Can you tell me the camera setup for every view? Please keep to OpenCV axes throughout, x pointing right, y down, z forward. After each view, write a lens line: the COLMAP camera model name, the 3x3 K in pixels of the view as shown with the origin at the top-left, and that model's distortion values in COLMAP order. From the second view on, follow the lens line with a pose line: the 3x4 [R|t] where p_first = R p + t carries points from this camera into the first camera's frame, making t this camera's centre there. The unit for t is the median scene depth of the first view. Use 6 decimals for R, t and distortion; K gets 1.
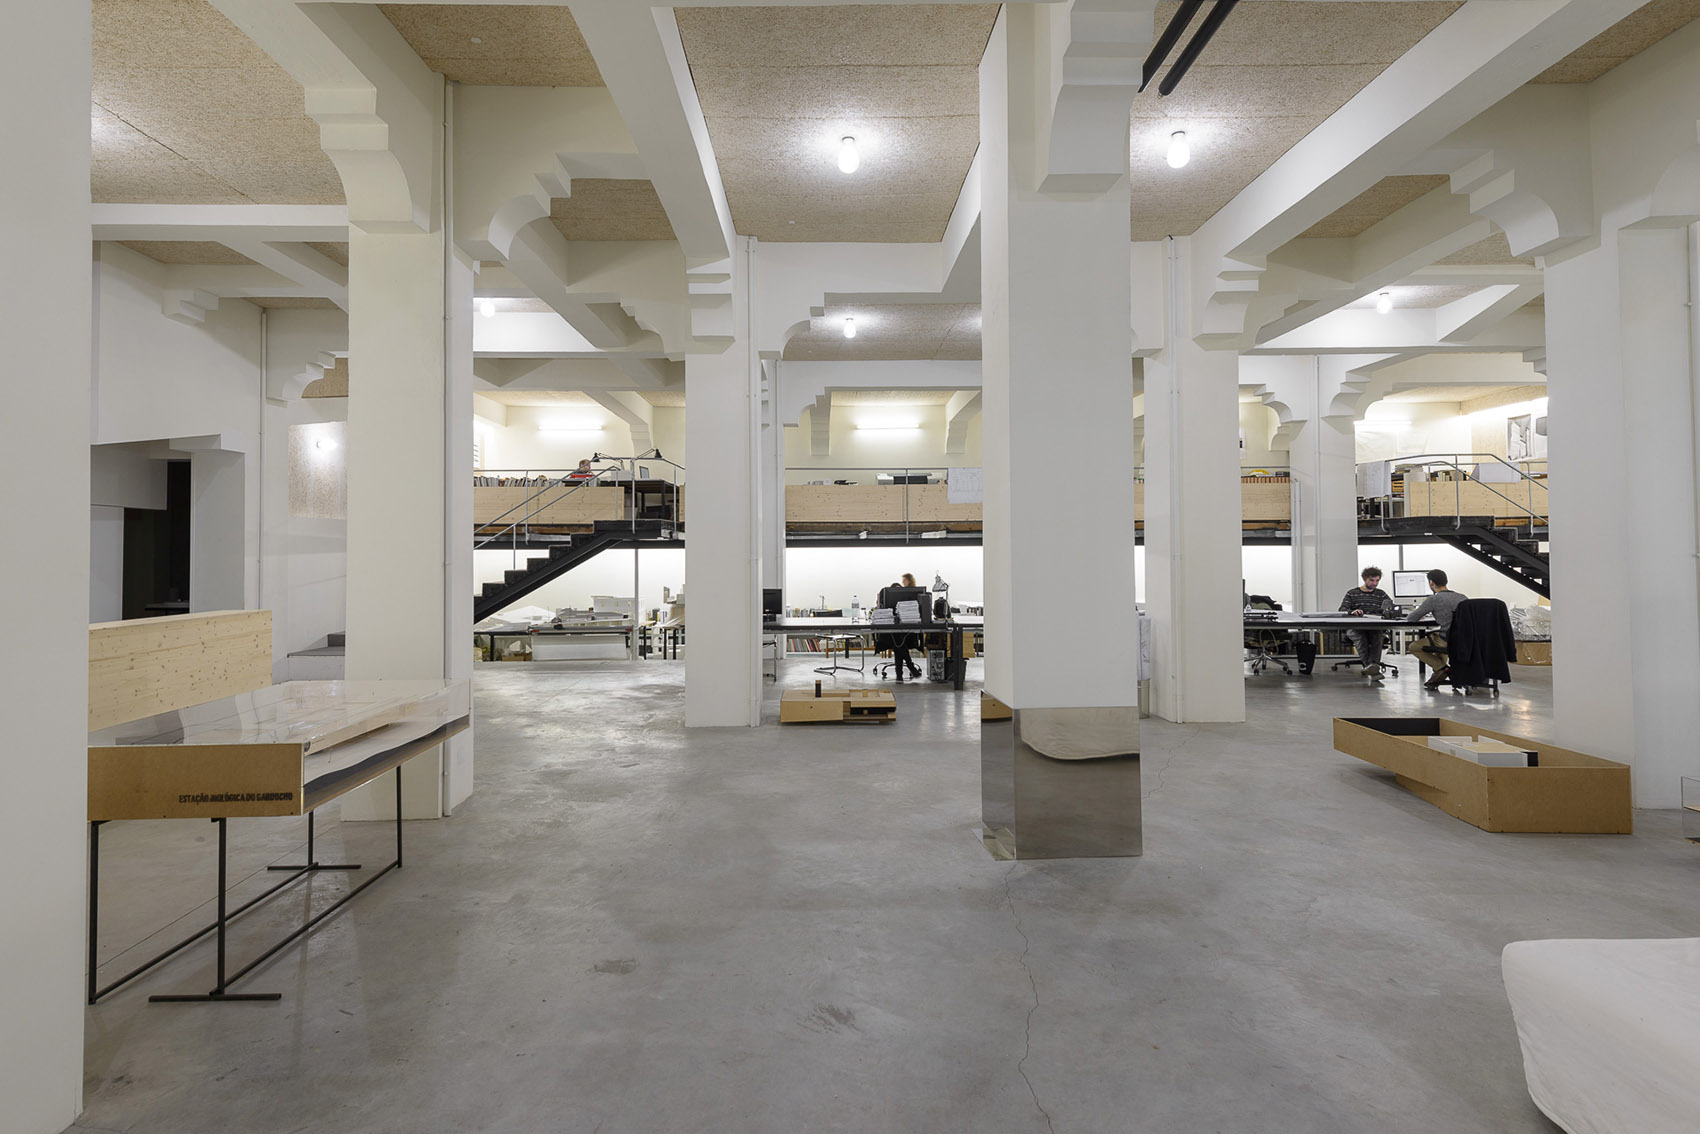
lens RADIAL K [[981.8, 0, 854.7], [0, 981.8, 552.9], [0, 0, 1]] dist [0.013429, -0.002870]
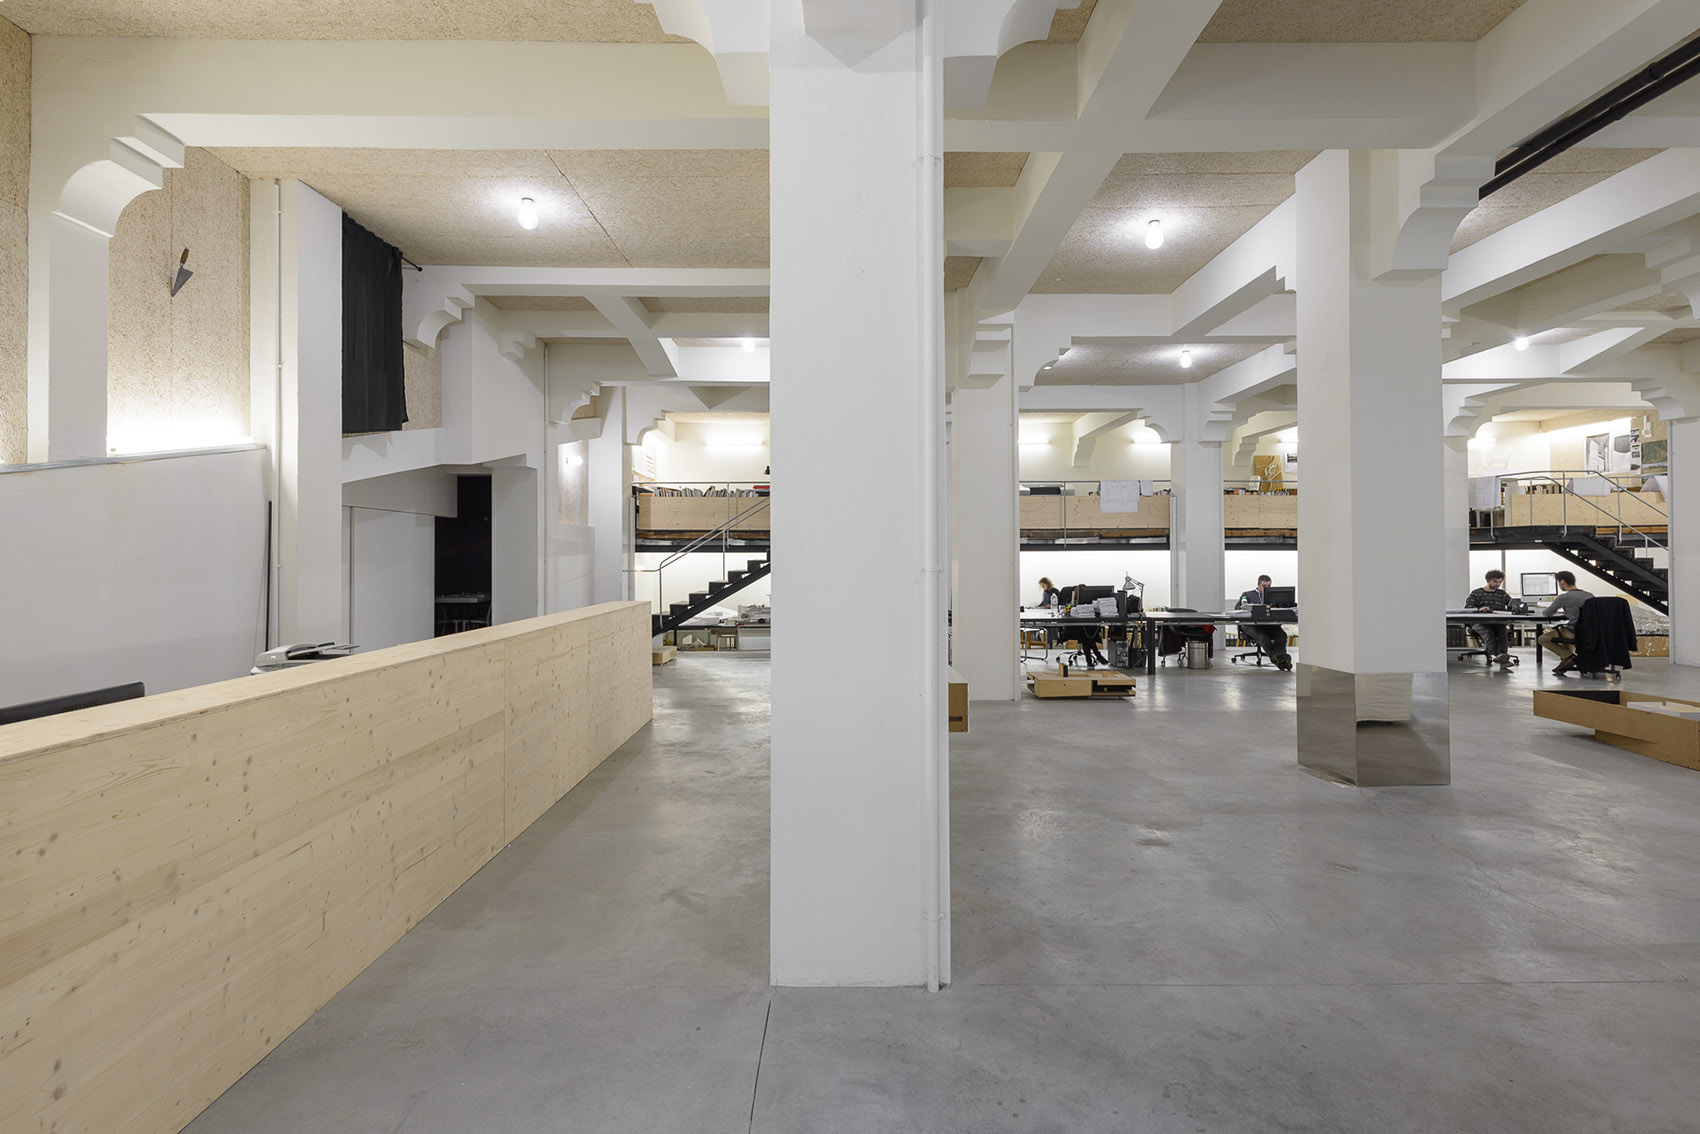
lens RADIAL K [[981.8, 0, 836.1], [0, 981.8, 567.1], [0, 0, 1]] dist [0.013429, -0.002870]
pose [[0.999996, 0.002517, 0.001582, -0.239806], [-0.002531, 0.999954, 0.009297, 0.002518], [-0.001559, -0.009301, 0.999956, -0.144101]]
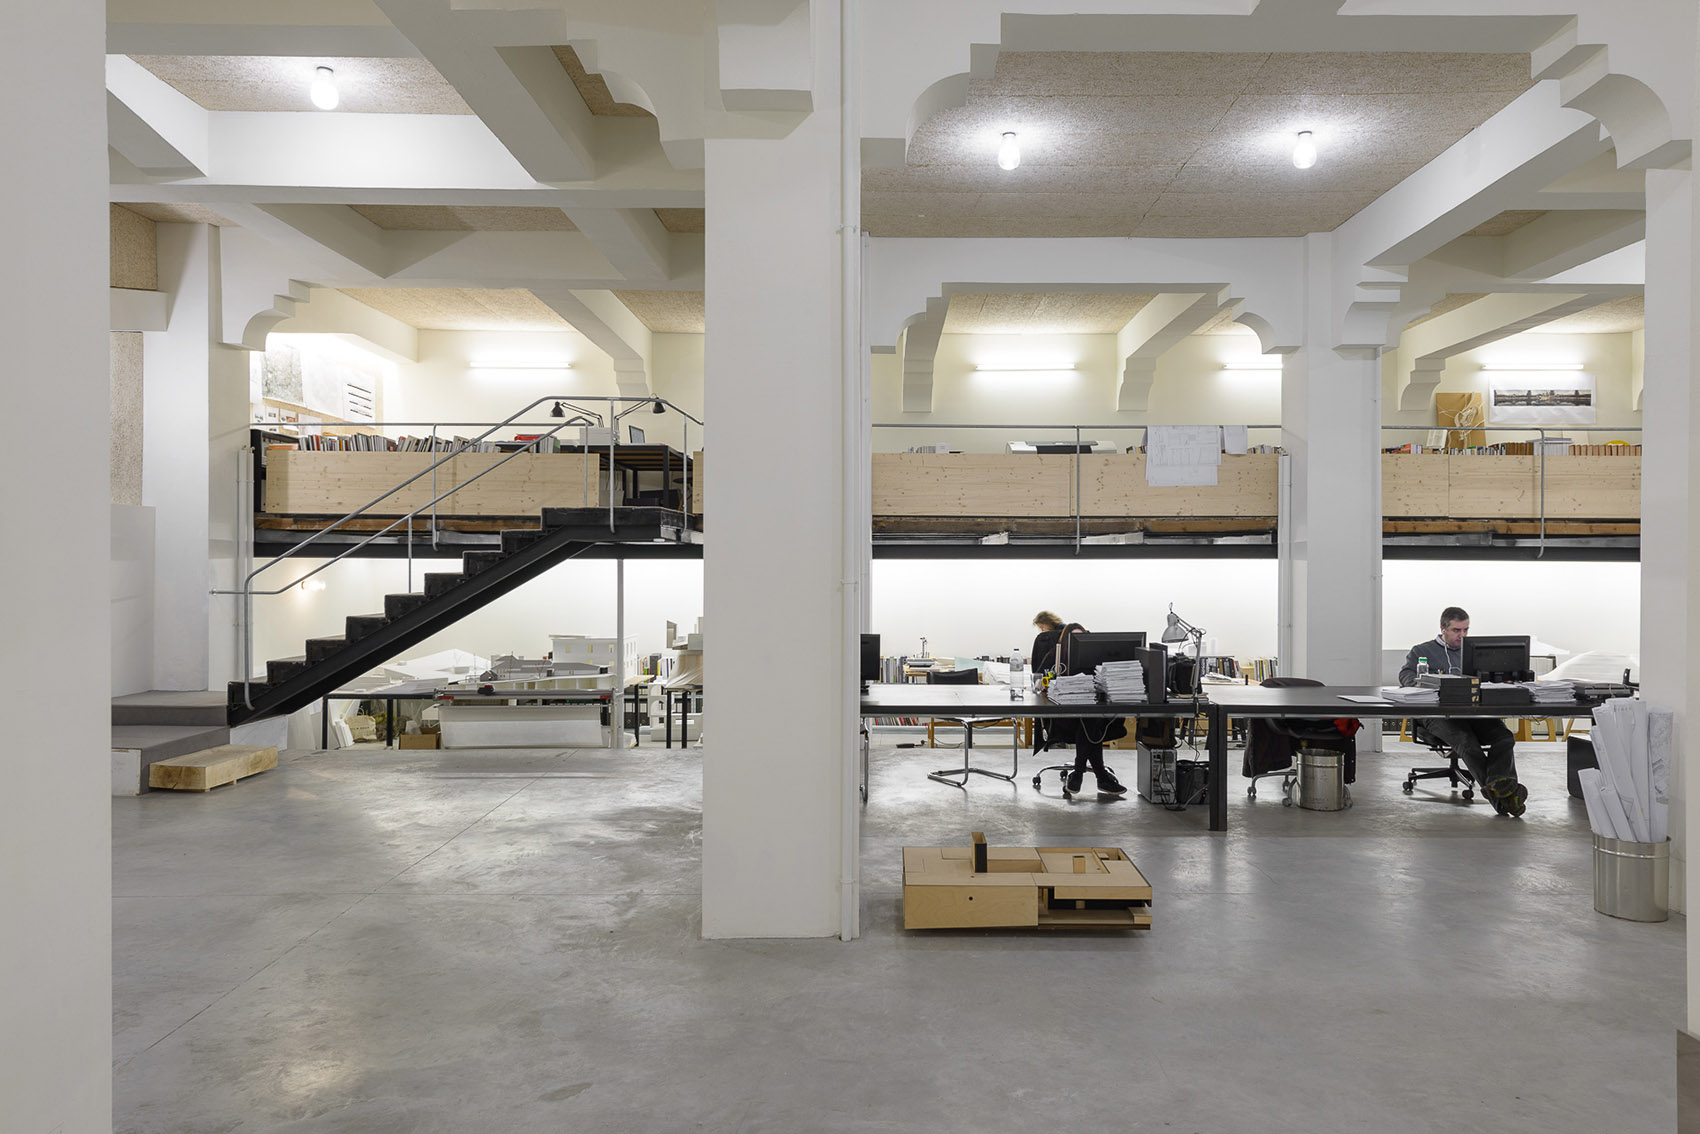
lens RADIAL K [[1190.1, 0, 905.8], [0, 1190.1, 600.8], [0, 0, 1]] dist [0.015731, -0.003325]
pose [[0.999967, 0.008114, -0.000810, -0.056135], [-0.008087, 0.999541, 0.029193, -0.001268], [0.001047, -0.029186, 0.999573, 0.320913]]
